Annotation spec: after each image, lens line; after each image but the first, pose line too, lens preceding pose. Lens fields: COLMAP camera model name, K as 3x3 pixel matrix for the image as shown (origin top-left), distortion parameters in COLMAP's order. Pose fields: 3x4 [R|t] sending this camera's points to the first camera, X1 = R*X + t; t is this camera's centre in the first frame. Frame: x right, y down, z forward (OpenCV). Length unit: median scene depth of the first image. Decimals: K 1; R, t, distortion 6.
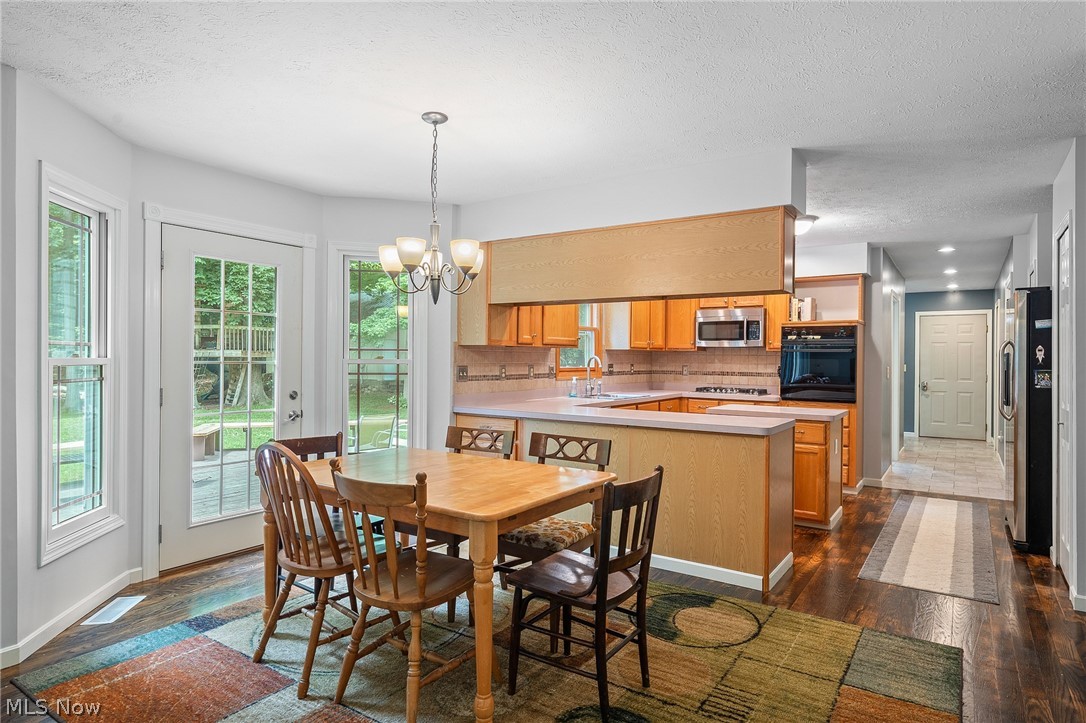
lens RADIAL K [[623.2, 0, 543.0], [0, 623.2, 359.2], [0, 0, 1]] dist [-0.000954, -0.000601]
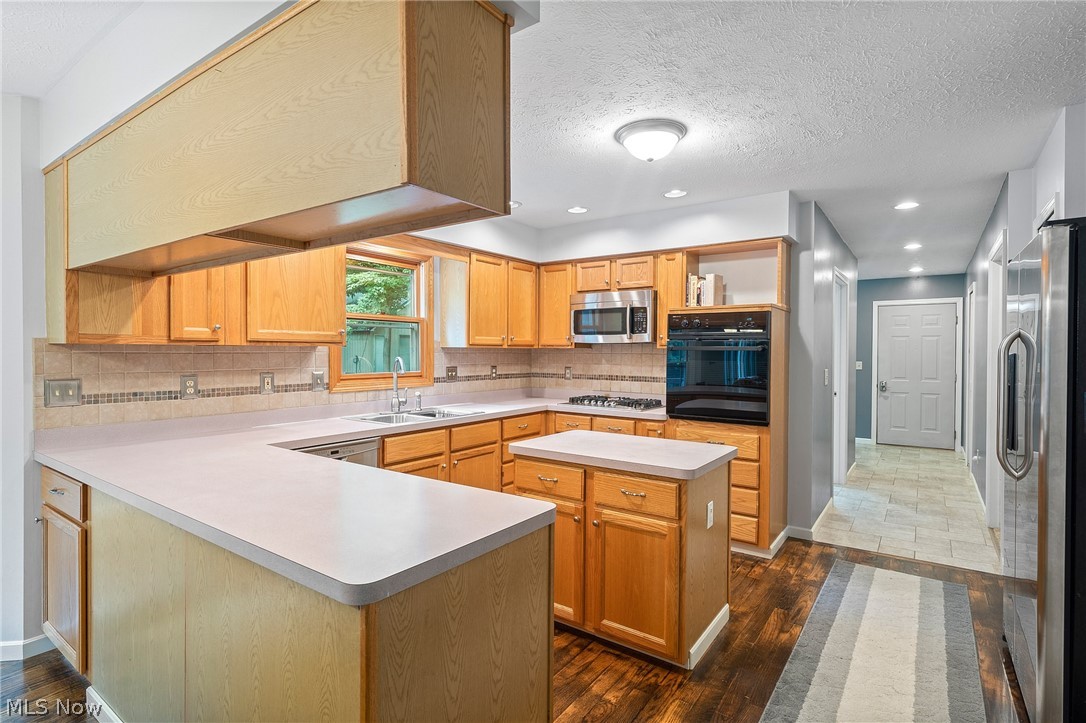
lens RADIAL K [[549.6, 0, 541.5], [0, 549.6, 358.8], [0, 0, 1]] dist [-0.000729, 0.000284]
pose [[0.999829, -0.002924, -0.018264, 0.235760], [0.003127, 0.999933, 0.011104, -0.008844], [0.018230, -0.011159, 0.999772, 0.353544]]
